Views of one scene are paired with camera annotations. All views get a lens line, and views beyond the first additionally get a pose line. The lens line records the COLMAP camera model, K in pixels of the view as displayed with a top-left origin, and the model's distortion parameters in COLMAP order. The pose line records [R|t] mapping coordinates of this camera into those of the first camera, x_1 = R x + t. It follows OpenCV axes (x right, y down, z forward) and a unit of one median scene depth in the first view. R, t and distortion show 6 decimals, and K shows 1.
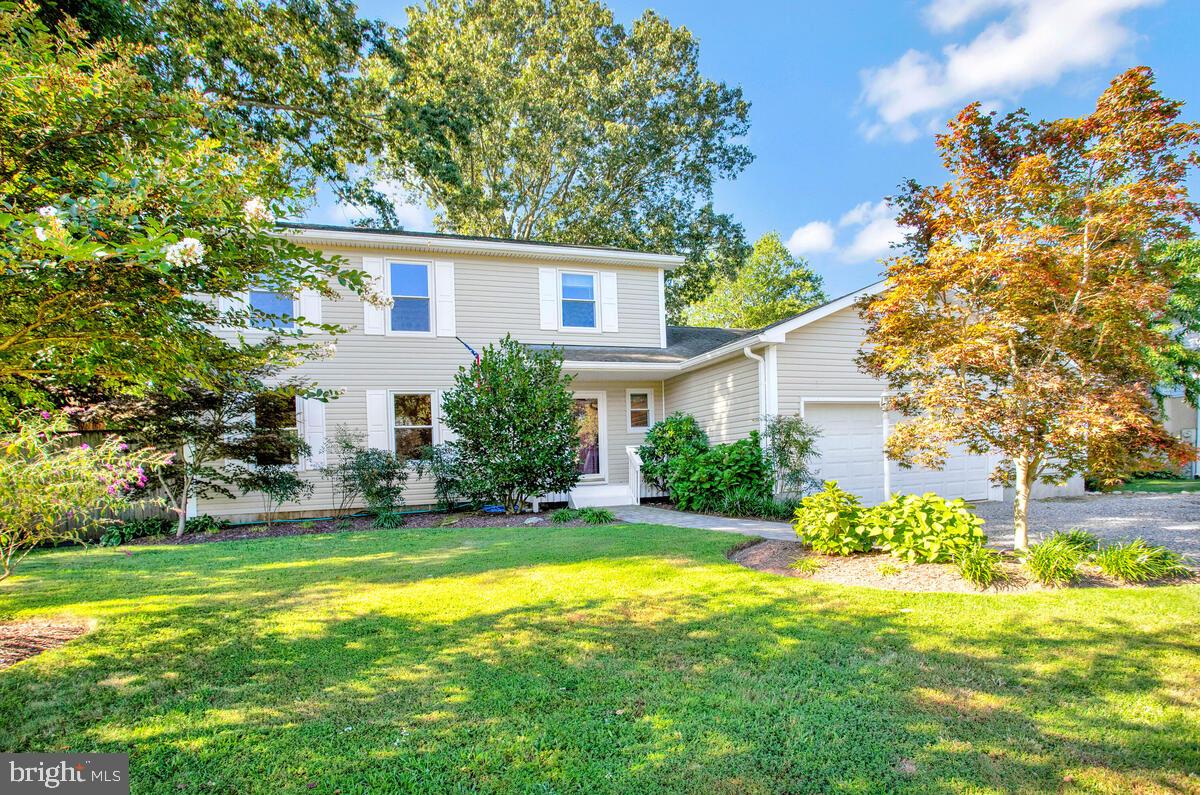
lens RADIAL K [[605.1, 0, 602.7], [0, 605.1, 383.9], [0, 0, 1]] dist [-0.064599, 0.023348]
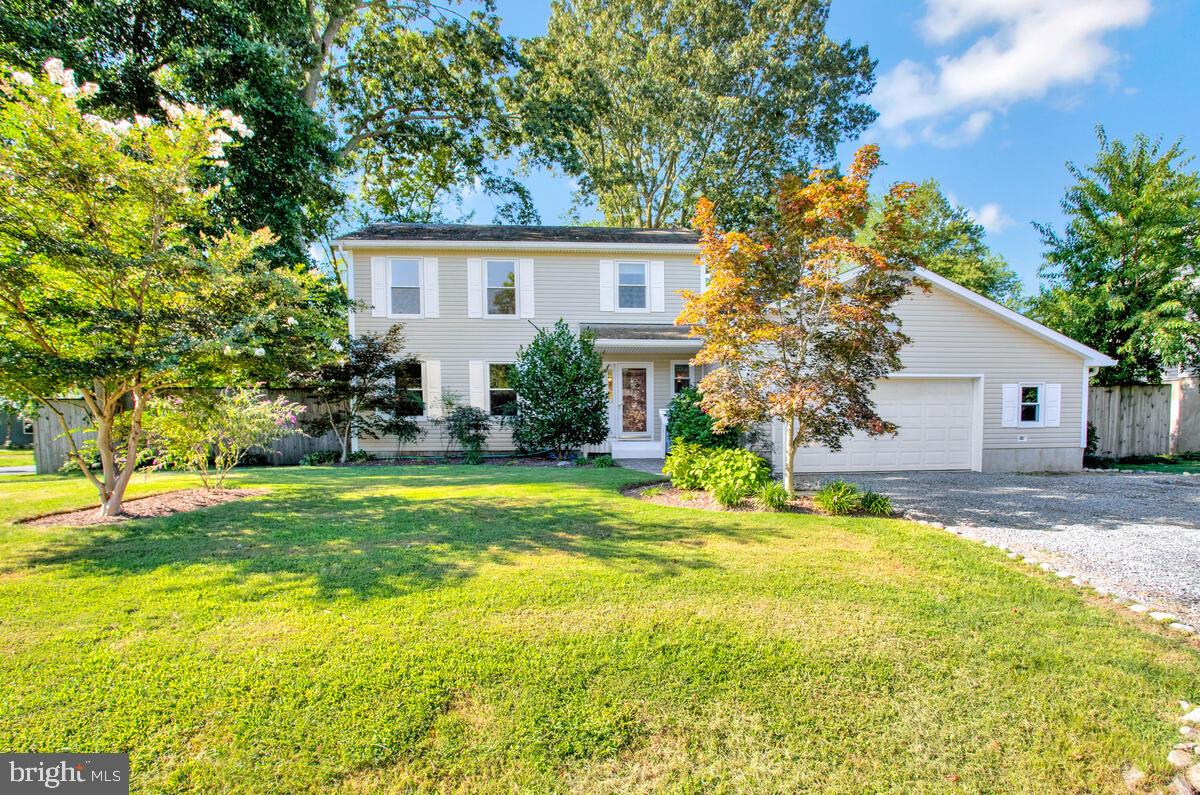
lens RADIAL K [[632.9, 0, 599.6], [0, 632.9, 355.6], [0, 0, 1]] dist [-0.097506, -0.000122]
pose [[0.953617, 0.002048, -0.301015, 0.310653], [0.005003, 0.999731, 0.022653, -0.033301], [0.300980, -0.023108, 0.953350, -0.238109]]
